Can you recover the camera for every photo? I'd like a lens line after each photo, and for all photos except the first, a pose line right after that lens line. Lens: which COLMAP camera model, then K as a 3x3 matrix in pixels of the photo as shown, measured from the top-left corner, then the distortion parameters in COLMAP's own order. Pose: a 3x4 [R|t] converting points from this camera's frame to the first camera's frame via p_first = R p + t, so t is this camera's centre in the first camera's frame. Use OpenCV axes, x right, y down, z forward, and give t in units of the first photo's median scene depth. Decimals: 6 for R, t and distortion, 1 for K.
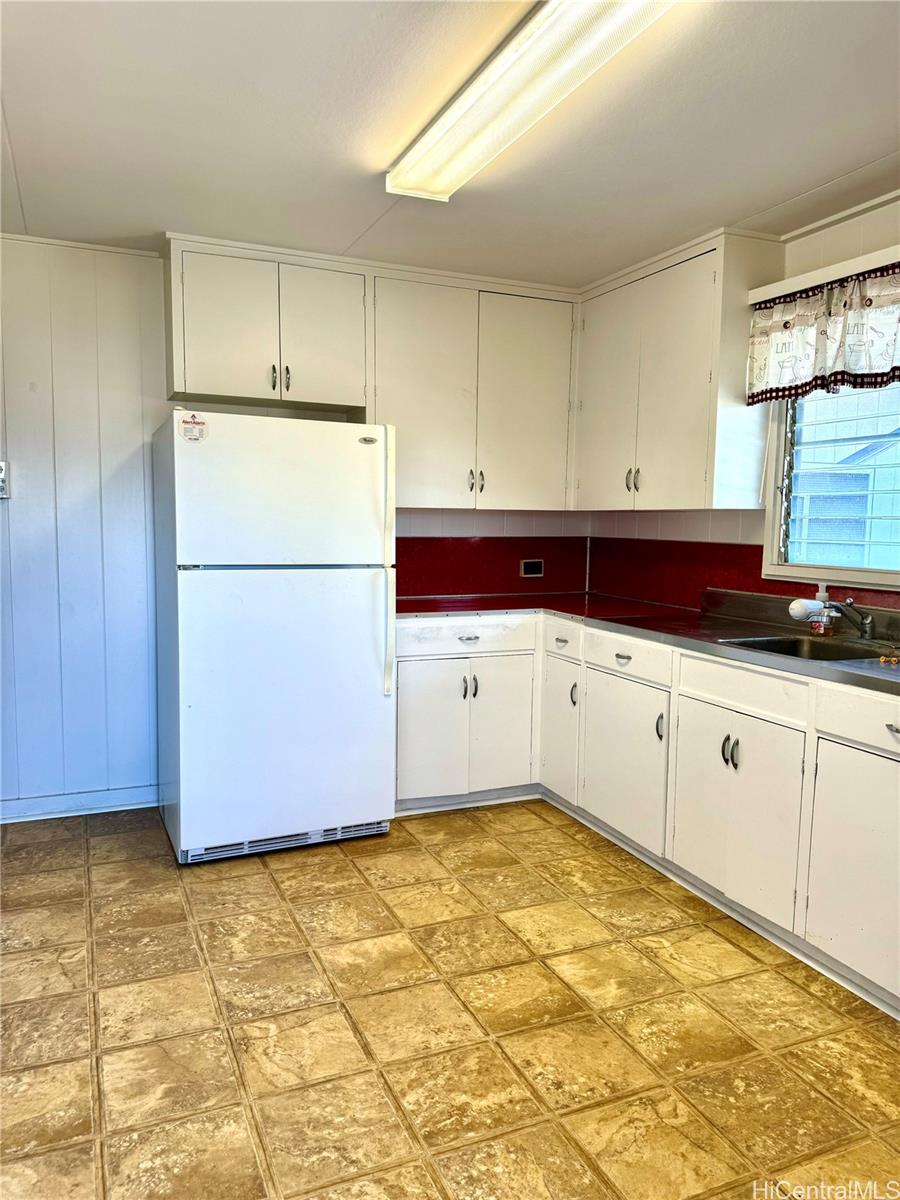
lens RADIAL K [[846.5, 0, 444.2], [0, 846.5, 598.8], [0, 0, 1]] dist [0.019410, -0.027316]
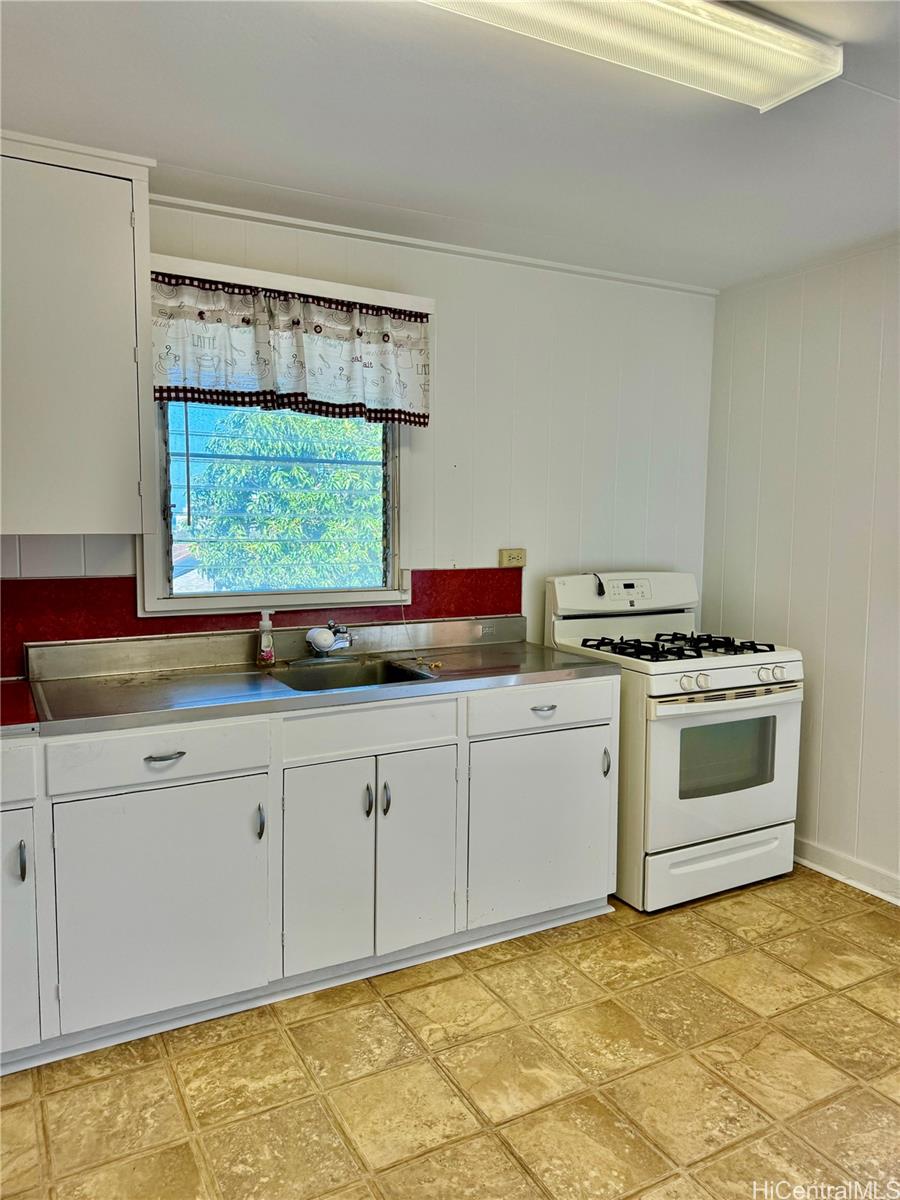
lens RADIAL K [[846.5, 0, 439.4], [0, 846.5, 600.9], [0, 0, 1]] dist [0.019410, -0.027316]
pose [[-0.086563, -0.107300, 0.990451, -0.557892], [0.089713, 0.989304, 0.115016, -0.134714], [-0.992199, 0.098812, -0.076011, 0.985892]]
